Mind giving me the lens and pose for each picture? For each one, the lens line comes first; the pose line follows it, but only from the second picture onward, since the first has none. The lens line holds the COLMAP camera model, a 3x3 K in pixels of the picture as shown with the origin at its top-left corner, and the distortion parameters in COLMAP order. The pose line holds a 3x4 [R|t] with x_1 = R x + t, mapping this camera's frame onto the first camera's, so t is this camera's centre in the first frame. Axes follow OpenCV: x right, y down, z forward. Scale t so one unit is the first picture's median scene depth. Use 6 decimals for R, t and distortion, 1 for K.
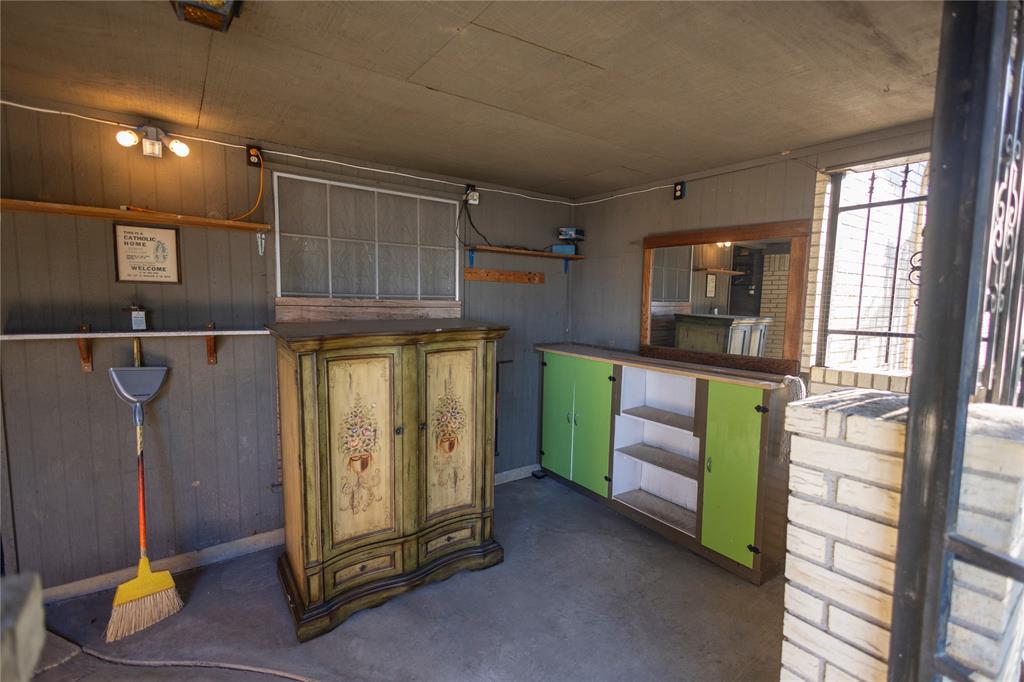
lens RADIAL K [[468.1, 0, 512.0], [0, 468.1, 341.0], [0, 0, 1]] dist [0.035425, -0.009825]
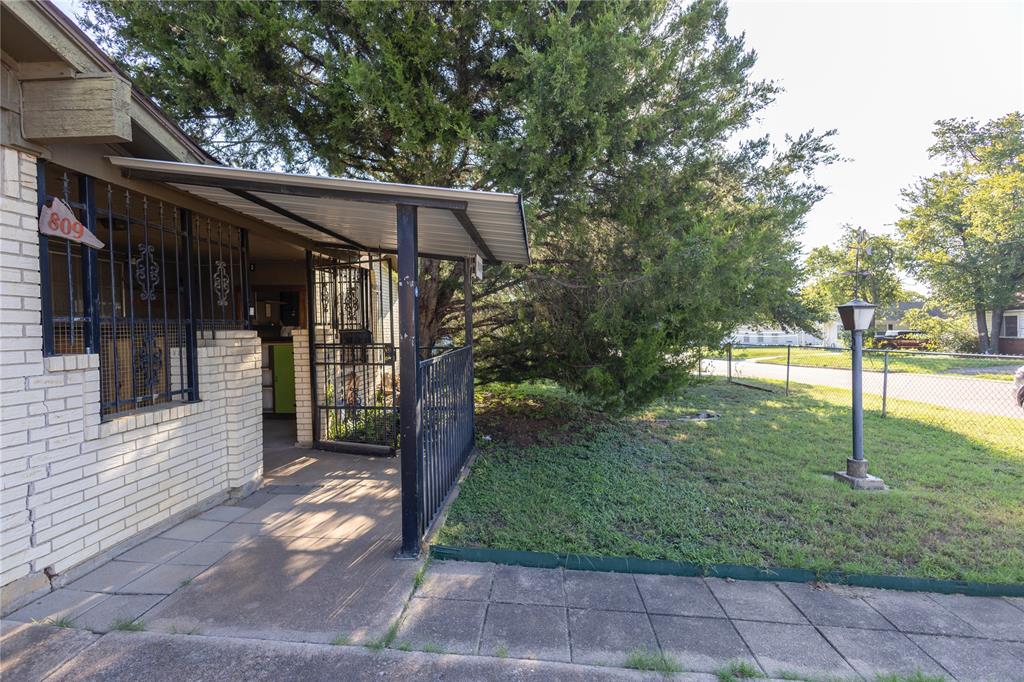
lens RADIAL K [[468.1, 0, 512.0], [0, 468.1, 341.0], [0, 0, 1]] dist [0.035425, -0.009825]
pose [[0.632848, -0.039916, 0.773246, -0.633850], [0.086210, 0.996093, -0.019138, 0.187093], [-0.769461, 0.078773, 0.633817, -1.384370]]
